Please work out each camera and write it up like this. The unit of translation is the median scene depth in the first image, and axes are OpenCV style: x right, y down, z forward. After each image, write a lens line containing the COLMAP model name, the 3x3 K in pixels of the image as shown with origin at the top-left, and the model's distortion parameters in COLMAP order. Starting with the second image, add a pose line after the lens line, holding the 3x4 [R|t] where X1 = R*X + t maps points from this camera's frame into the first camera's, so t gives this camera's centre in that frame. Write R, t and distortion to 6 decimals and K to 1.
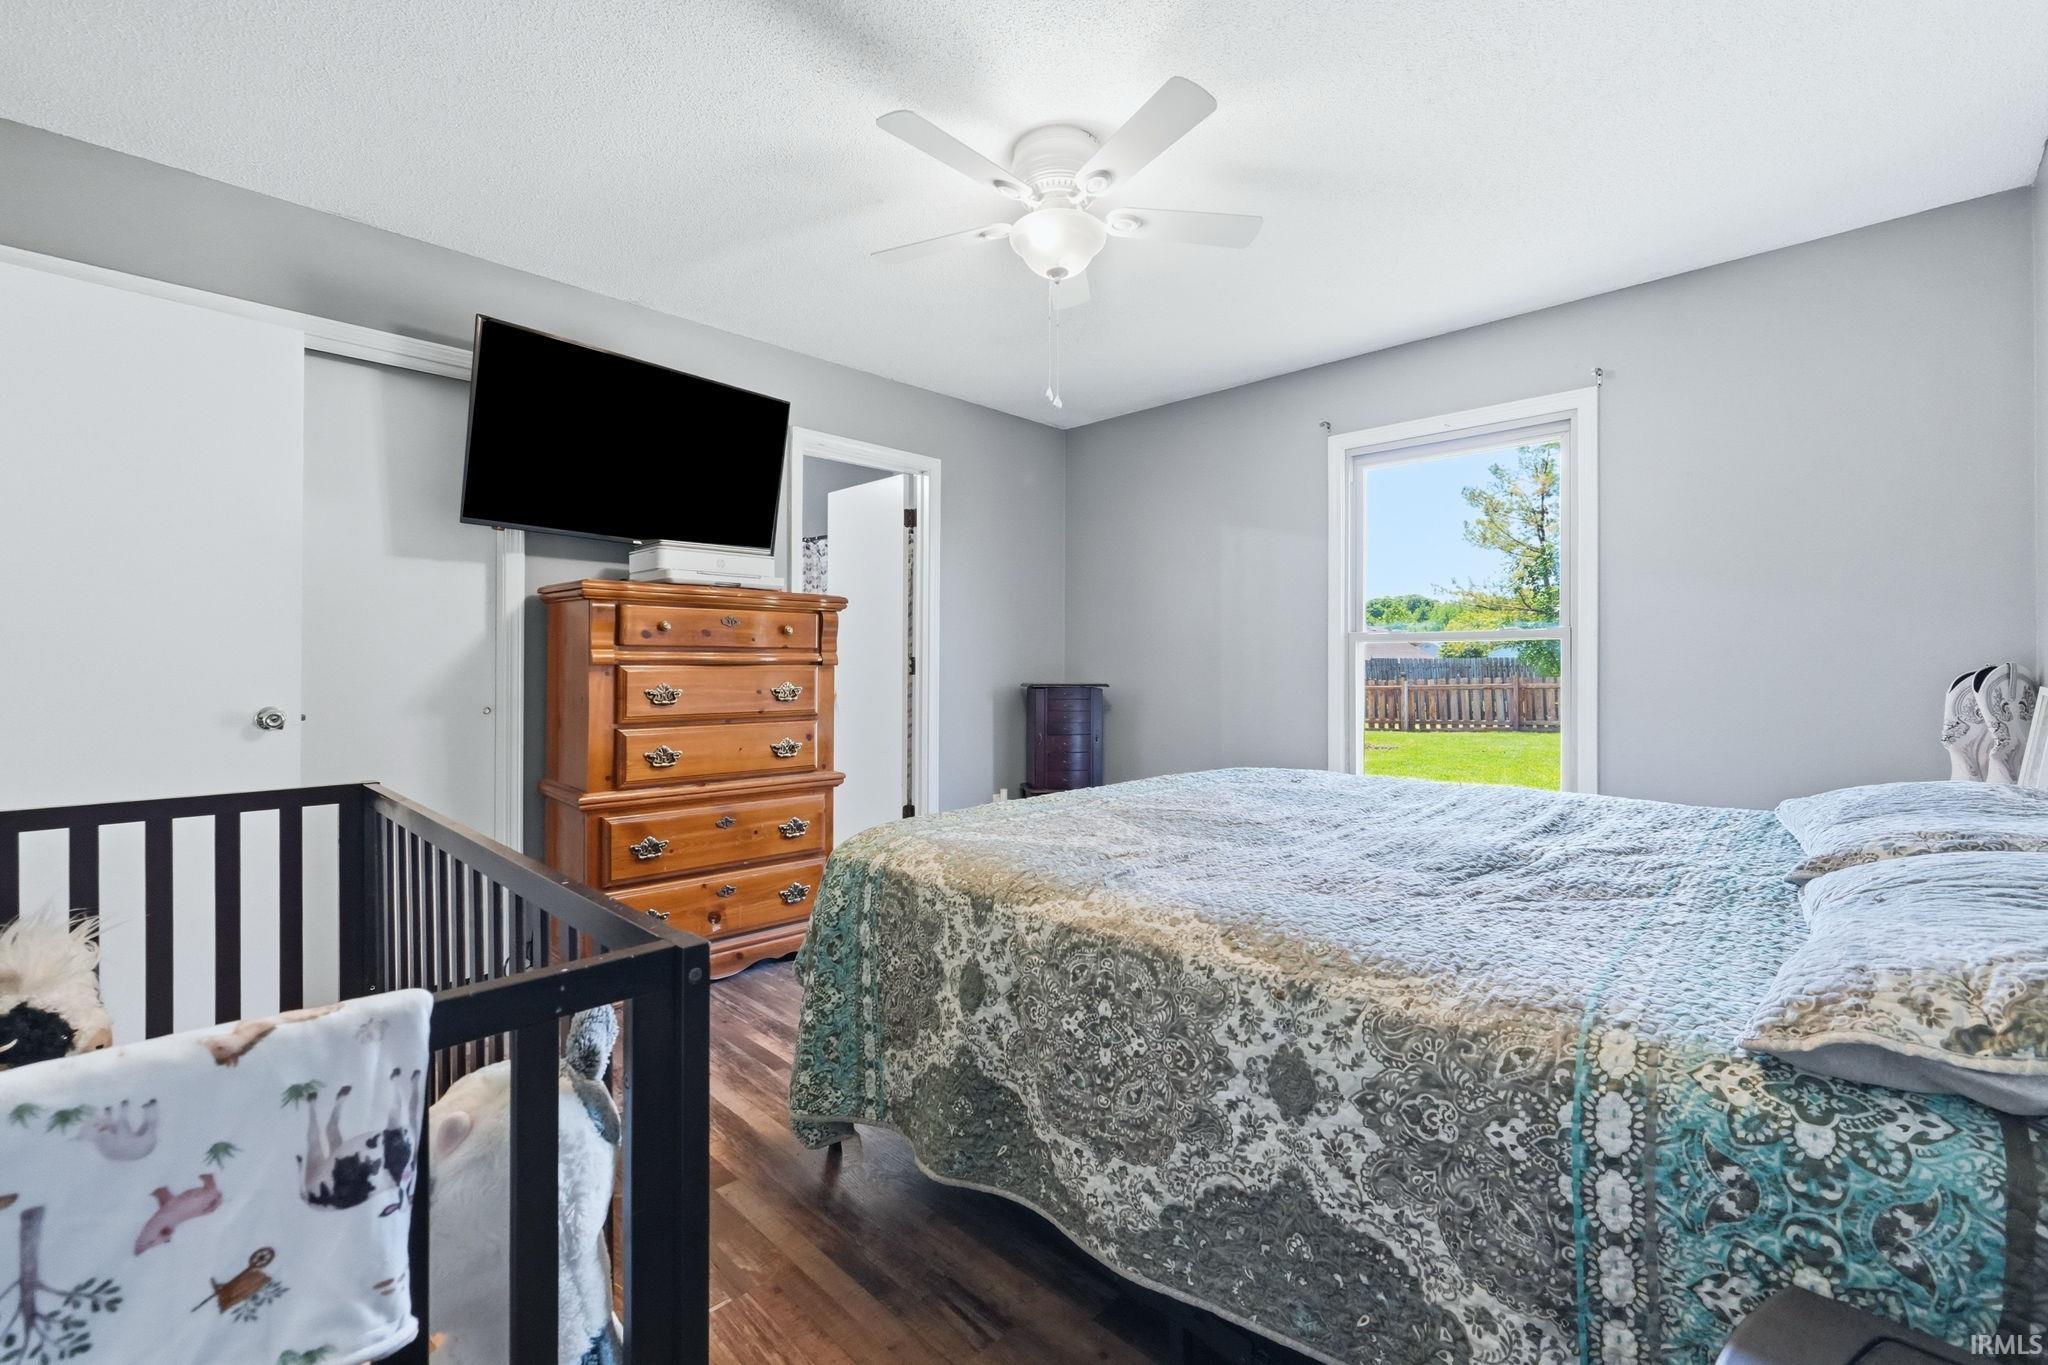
lens RADIAL K [[868.0, 0, 1018.6], [0, 868.0, 665.0], [0, 0, 1]] dist [-0.002056, 0.000220]
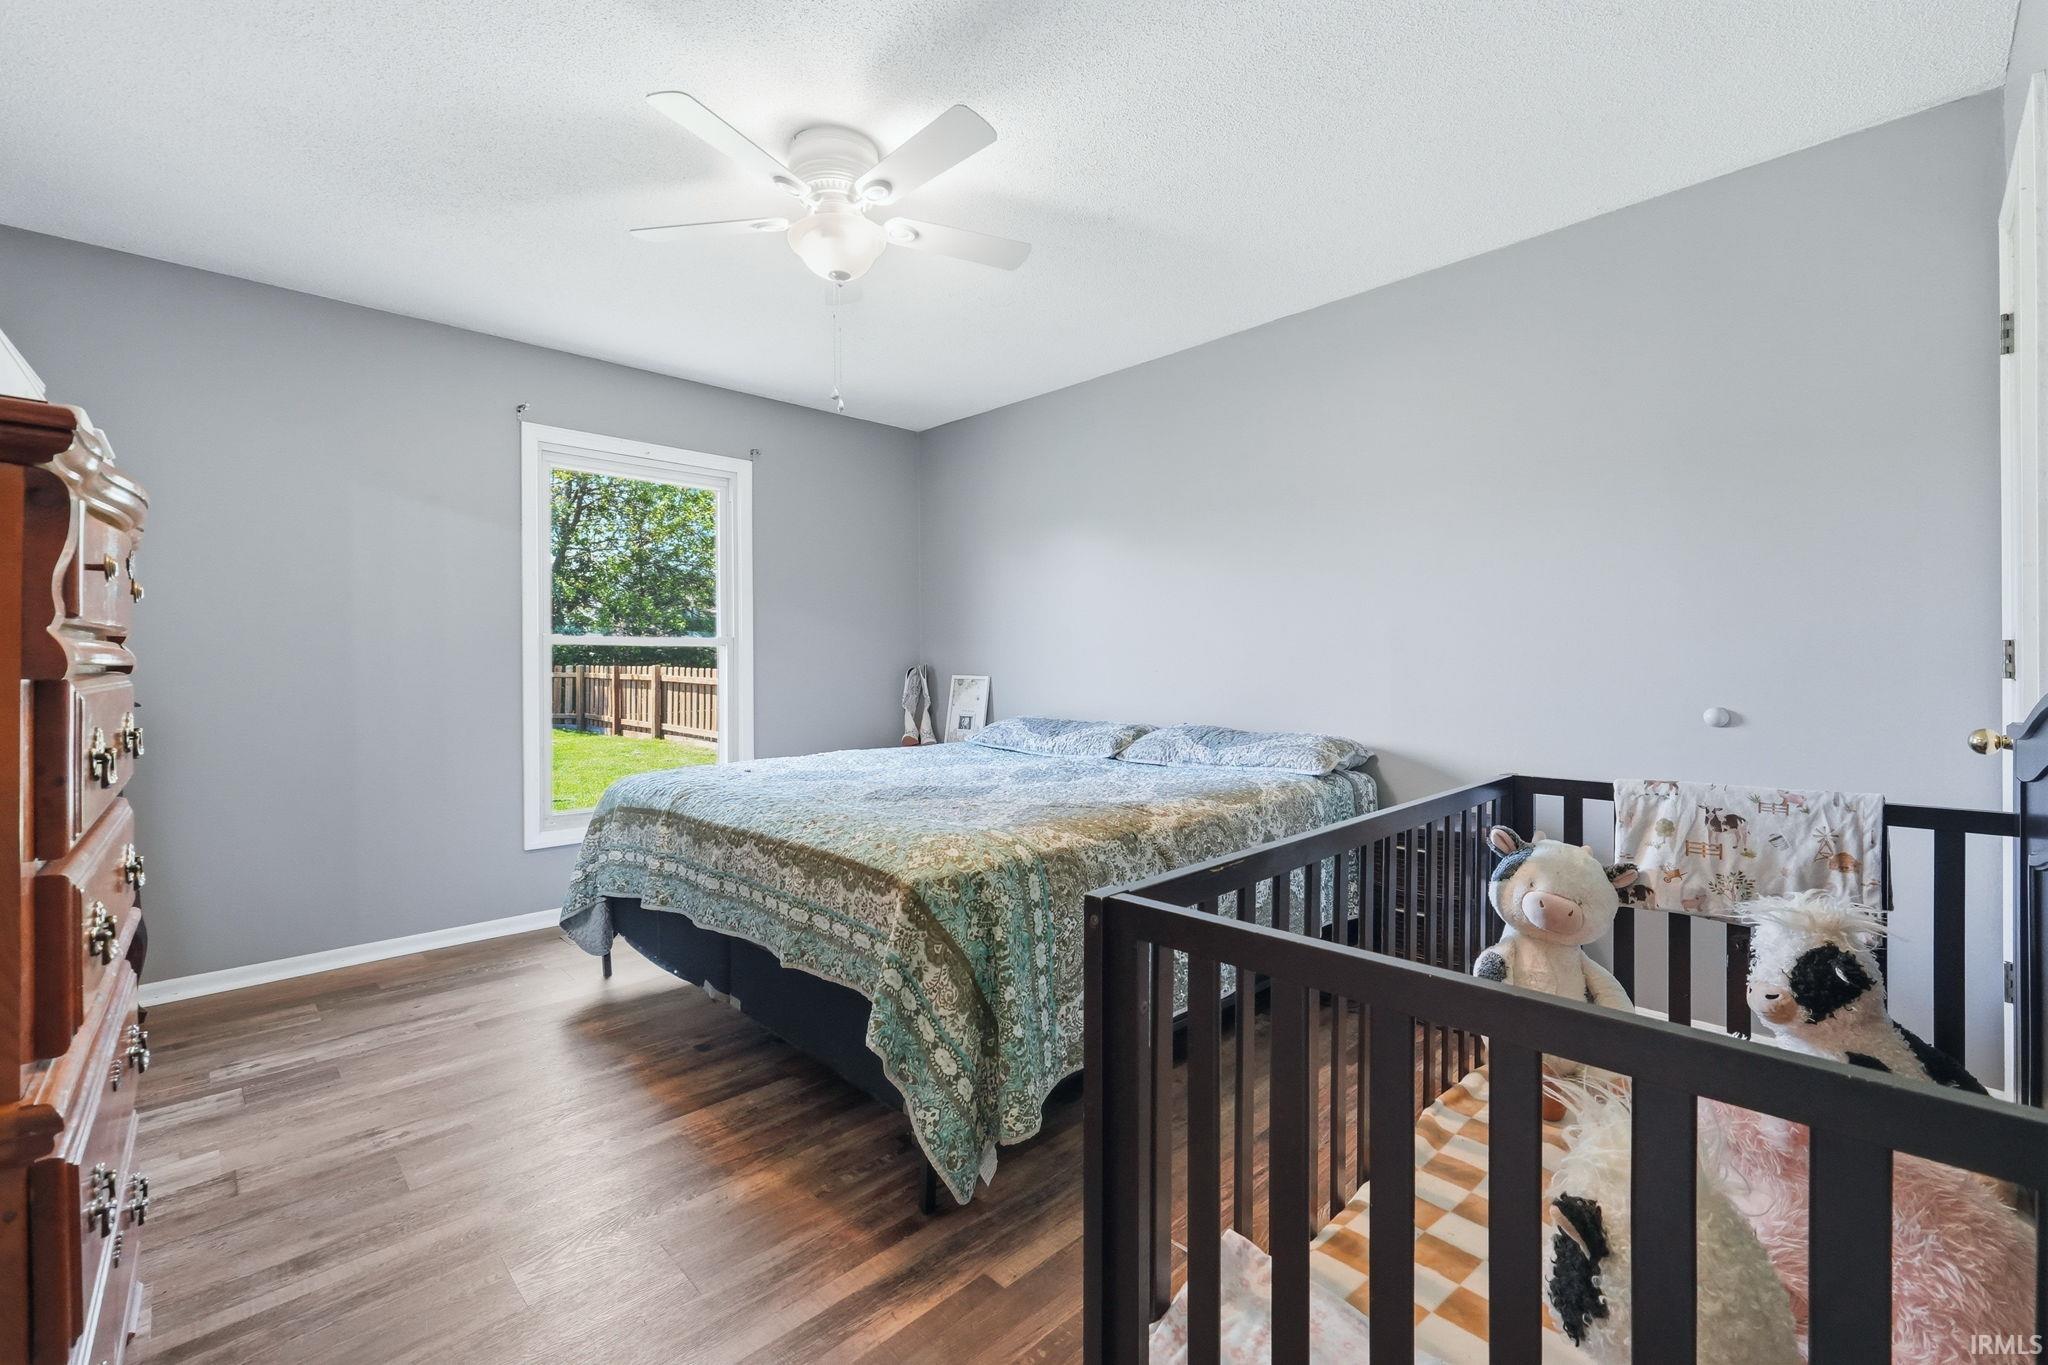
lens RADIAL K [[868.0, 0, 1018.6], [0, 868.0, 665.0], [0, 0, 1]] dist [-0.002056, 0.000220]
pose [[0.048538, -0.007309, 0.998795, -1.254607], [0.017579, 0.999825, 0.006462, -0.009328], [-0.998667, 0.017245, 0.048658, 0.982814]]
